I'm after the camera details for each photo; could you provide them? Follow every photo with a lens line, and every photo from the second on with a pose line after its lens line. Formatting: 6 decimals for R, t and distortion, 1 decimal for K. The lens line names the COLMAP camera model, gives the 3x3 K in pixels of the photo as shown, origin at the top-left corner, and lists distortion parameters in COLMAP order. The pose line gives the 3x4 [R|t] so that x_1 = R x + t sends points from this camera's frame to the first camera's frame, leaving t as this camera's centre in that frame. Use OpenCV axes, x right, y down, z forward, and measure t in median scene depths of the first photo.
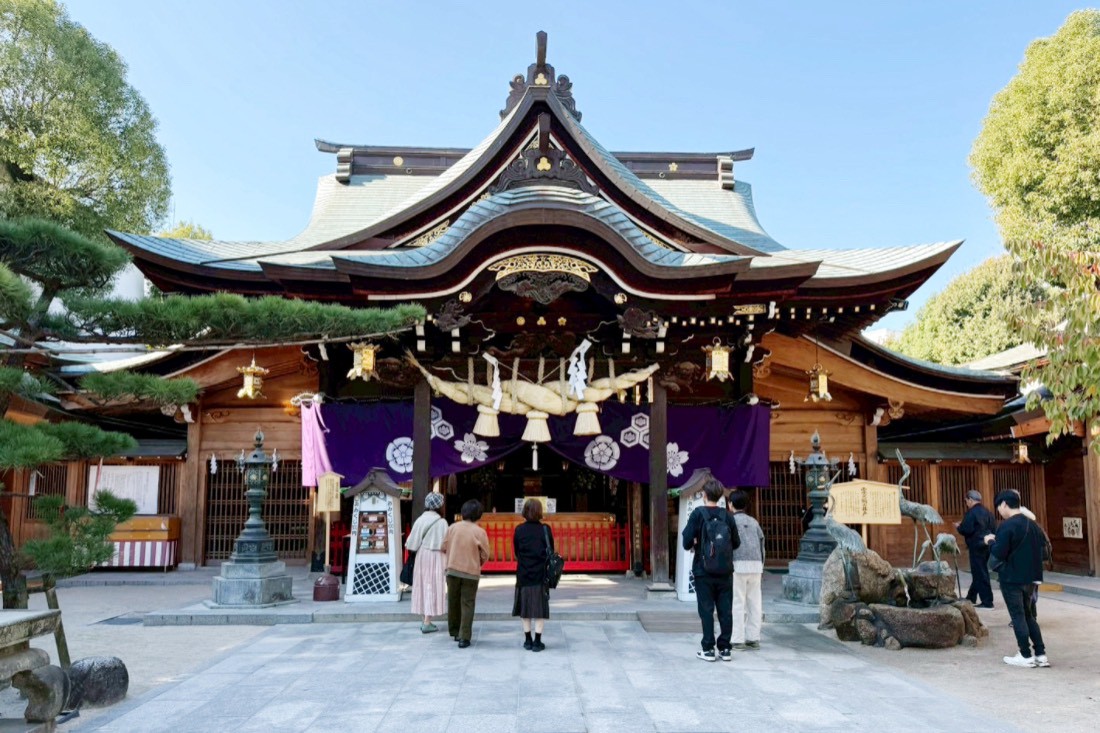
lens RADIAL K [[769.0, 0, 551.9], [0, 769.0, 408.1], [0, 0, 1]] dist [0.064645, -0.001823]
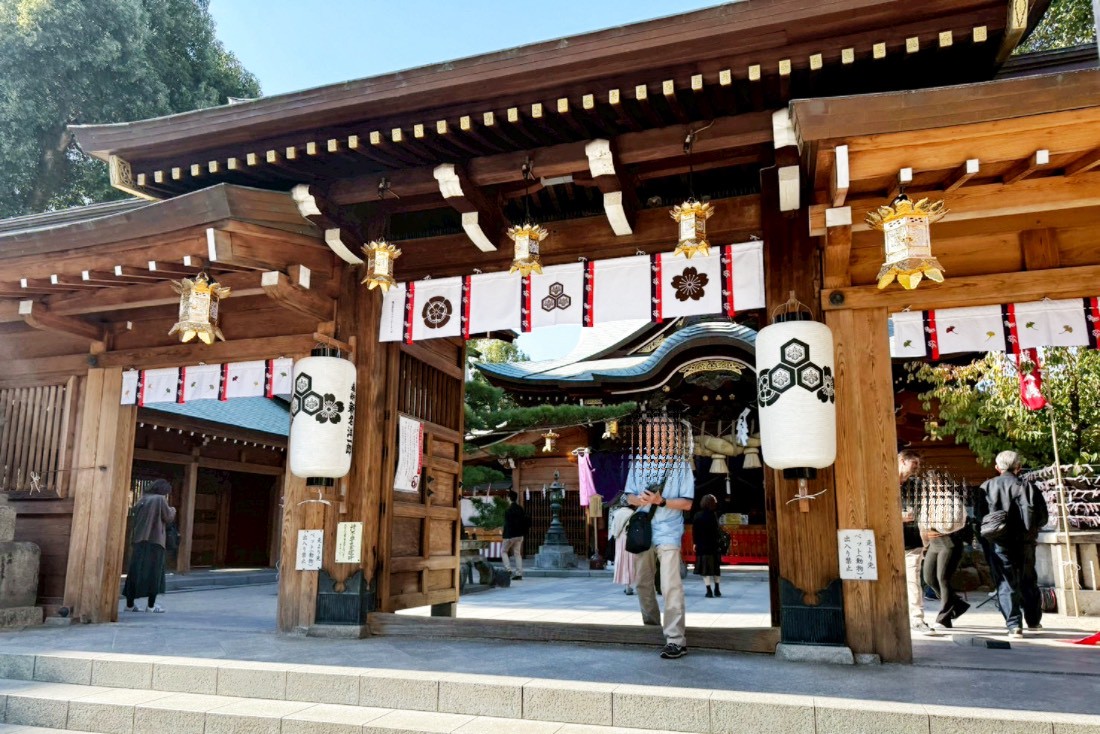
lens RADIAL K [[769.0, 0, 551.9], [0, 769.0, 408.6], [0, 0, 1]] dist [0.064645, -0.001823]
pose [[0.940562, -0.053745, -0.335343, 0.200290], [0.033419, 0.997253, -0.066096, 0.004272], [0.337974, 0.050960, 0.939775, -0.631197]]
